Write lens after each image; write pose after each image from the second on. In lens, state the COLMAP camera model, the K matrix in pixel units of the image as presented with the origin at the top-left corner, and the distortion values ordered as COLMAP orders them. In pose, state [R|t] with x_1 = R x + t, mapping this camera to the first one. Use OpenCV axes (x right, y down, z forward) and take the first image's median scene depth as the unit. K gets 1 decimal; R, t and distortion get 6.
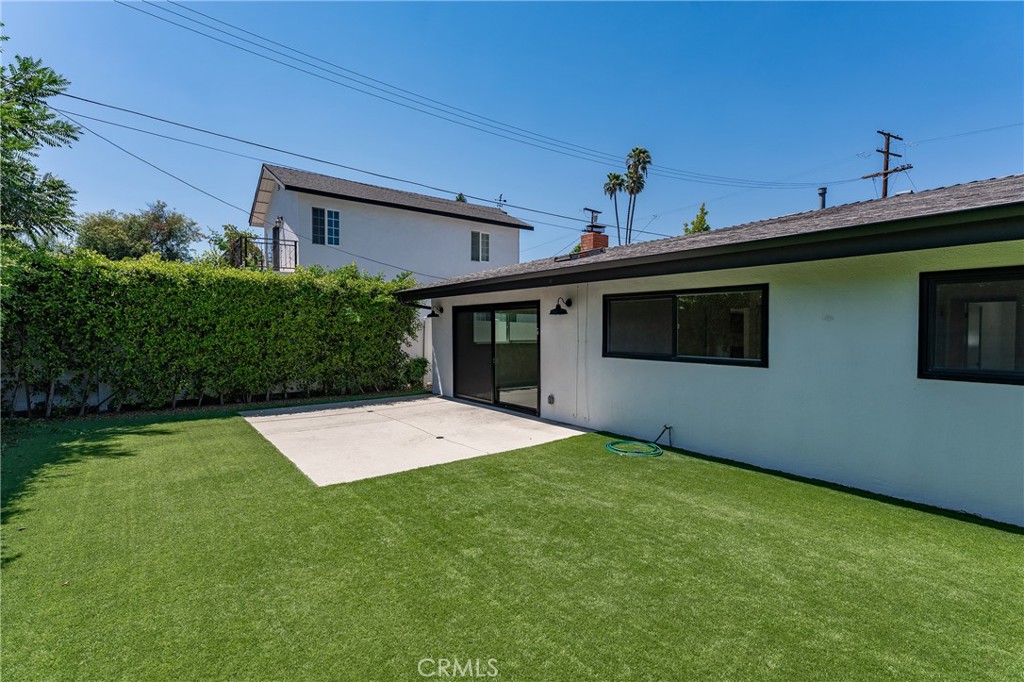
lens RADIAL K [[483.6, 0, 518.1], [0, 483.6, 335.3], [0, 0, 1]] dist [0.001231, 0.000923]
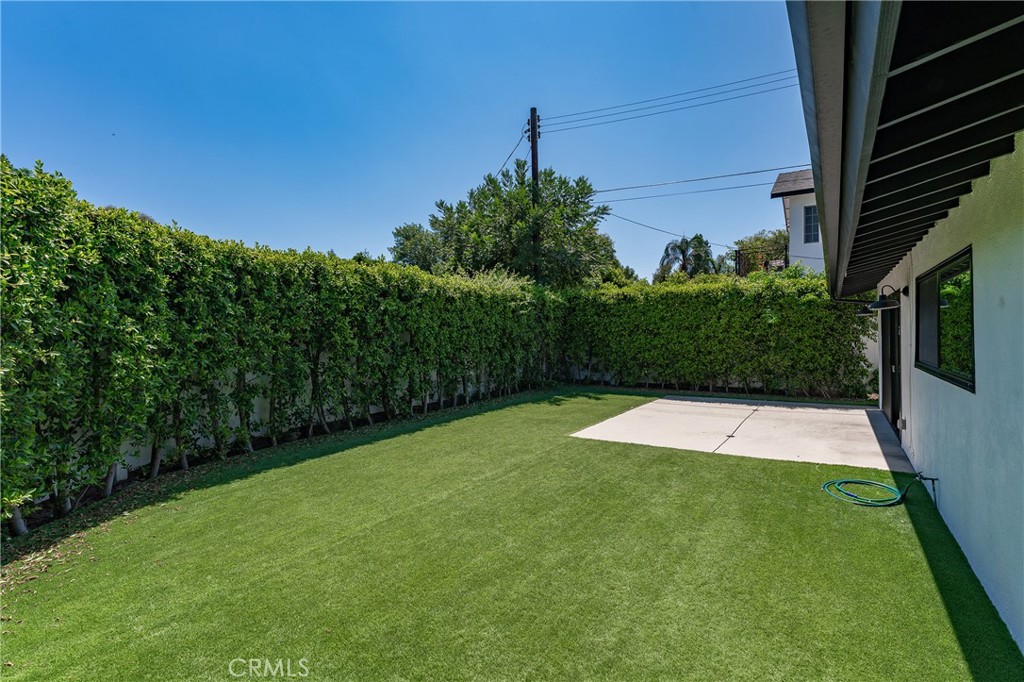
lens RADIAL K [[483.6, 0, 507.1], [0, 483.6, 339.7], [0, 0, 1]] dist [0.001231, 0.000923]
pose [[0.317888, 0.005967, -0.948110, 0.533561], [0.001481, 0.999976, 0.006790, -0.000398], [0.948127, -0.003563, 0.317871, 0.184628]]
